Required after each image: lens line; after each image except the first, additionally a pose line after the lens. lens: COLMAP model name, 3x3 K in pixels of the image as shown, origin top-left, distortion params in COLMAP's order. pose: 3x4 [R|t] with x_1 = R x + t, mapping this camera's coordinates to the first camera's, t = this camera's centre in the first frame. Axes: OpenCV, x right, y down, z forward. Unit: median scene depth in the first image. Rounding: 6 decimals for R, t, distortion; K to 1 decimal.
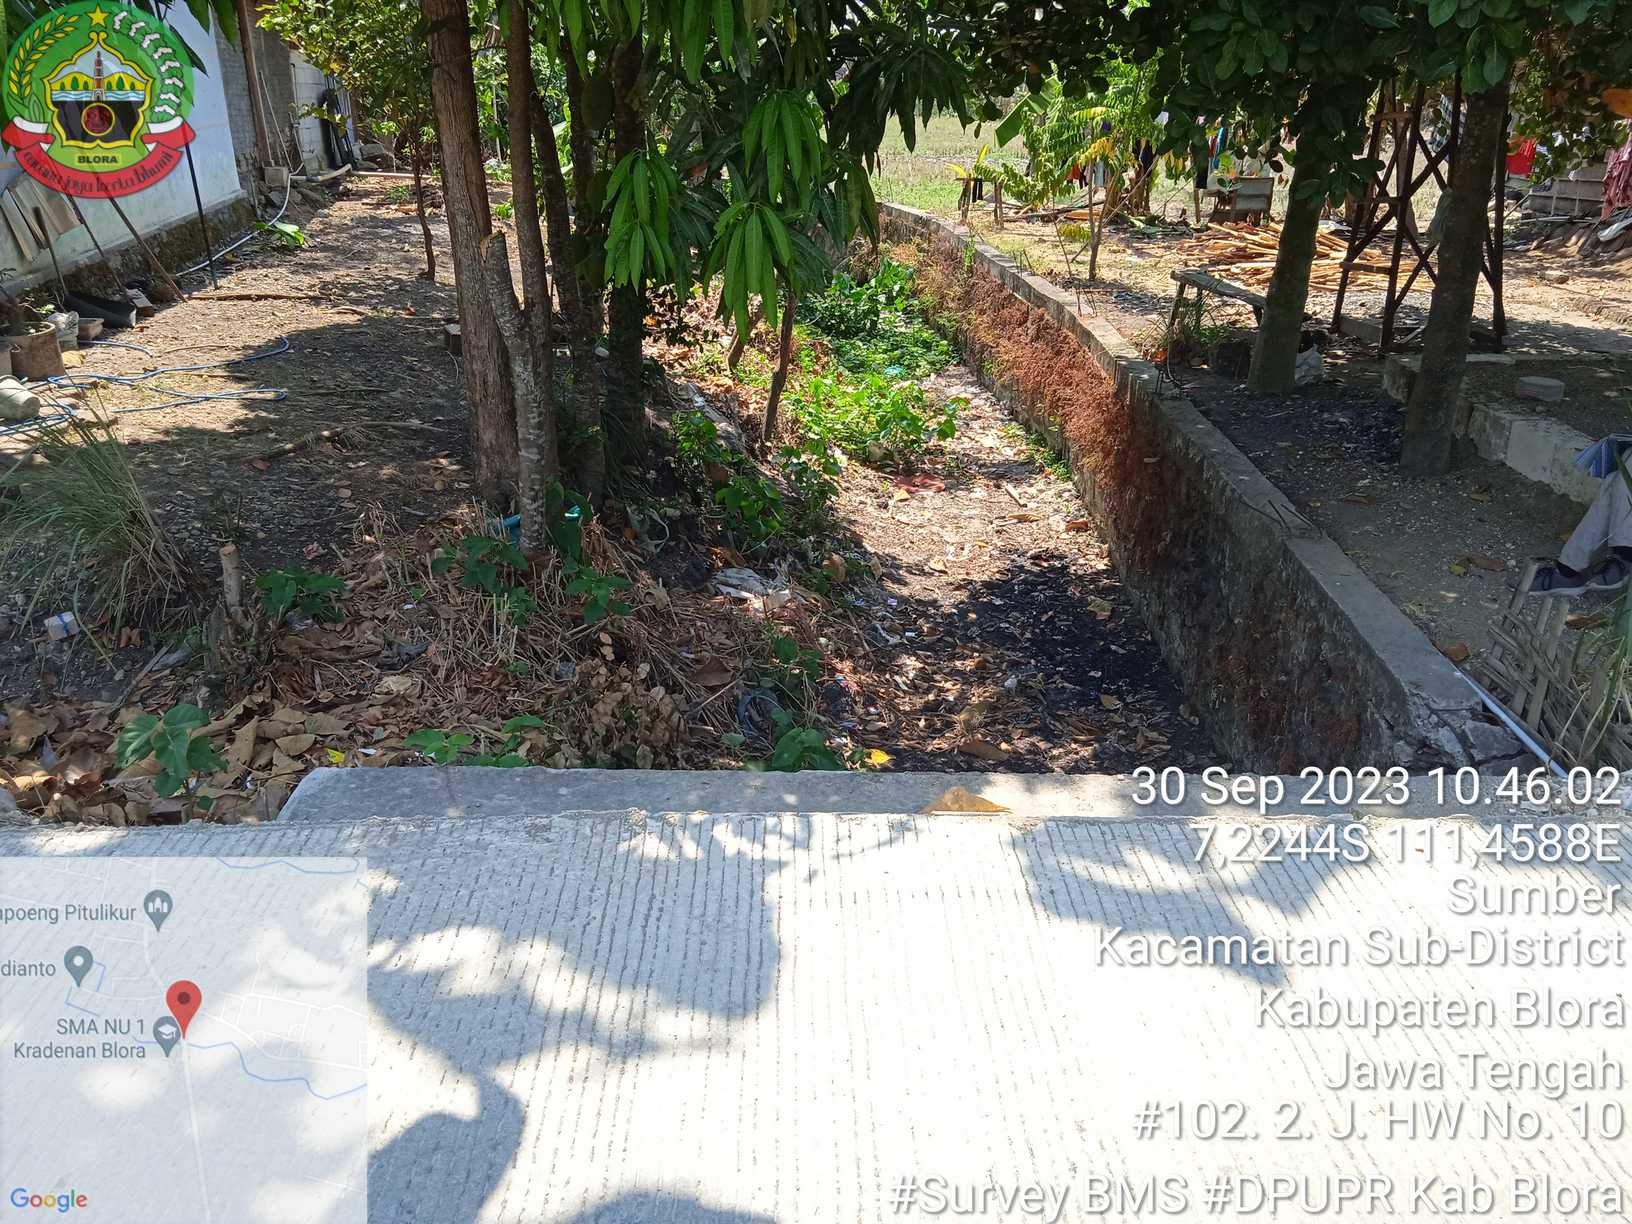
lens RADIAL K [[1358.9, 0, 816.4], [0, 1358.9, 617.2], [0, 0, 1]] dist [0.059663, -0.065569]
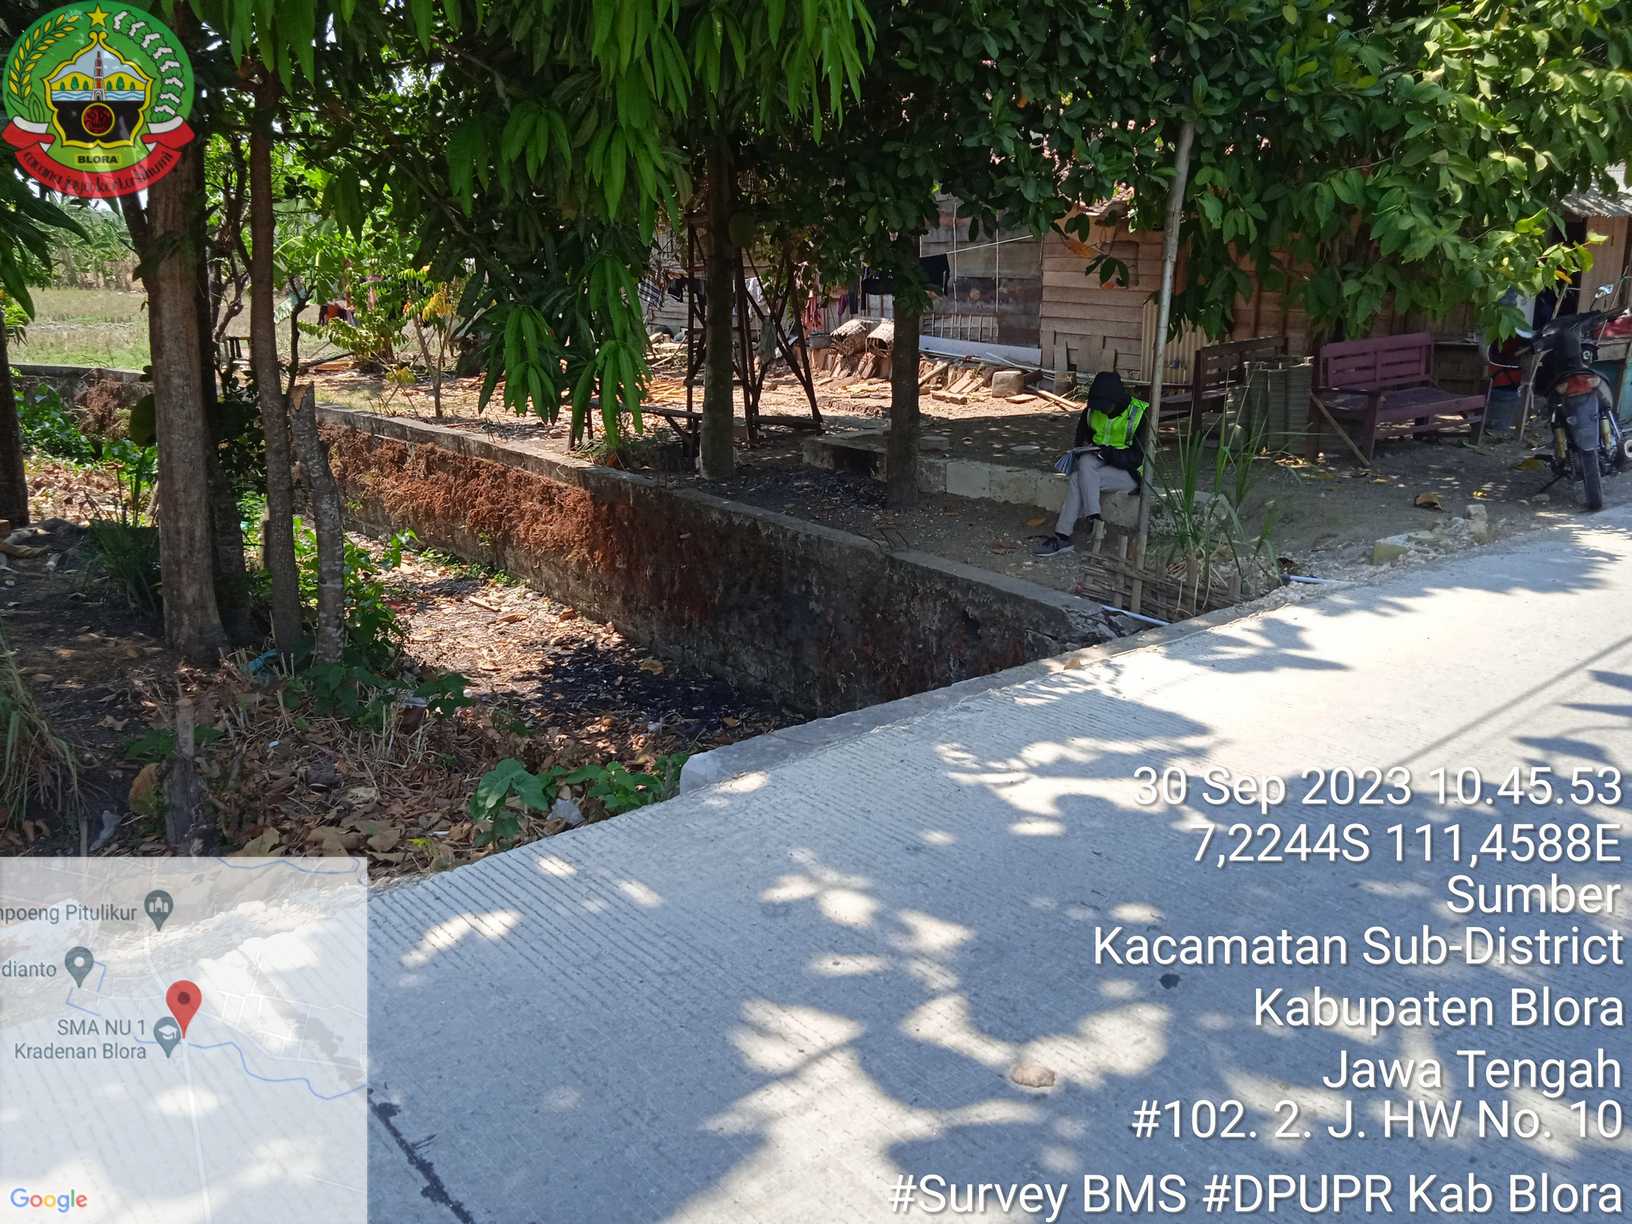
lens RADIAL K [[1358.9, 0, 807.9], [0, 1358.9, 614.3], [0, 0, 1]] dist [0.059663, -0.065569]
pose [[0.788448, -0.176730, 0.589166, -0.422289], [0.238612, 0.970707, -0.028141, 0.016878], [-0.566935, 0.162770, 0.807522, -0.058376]]
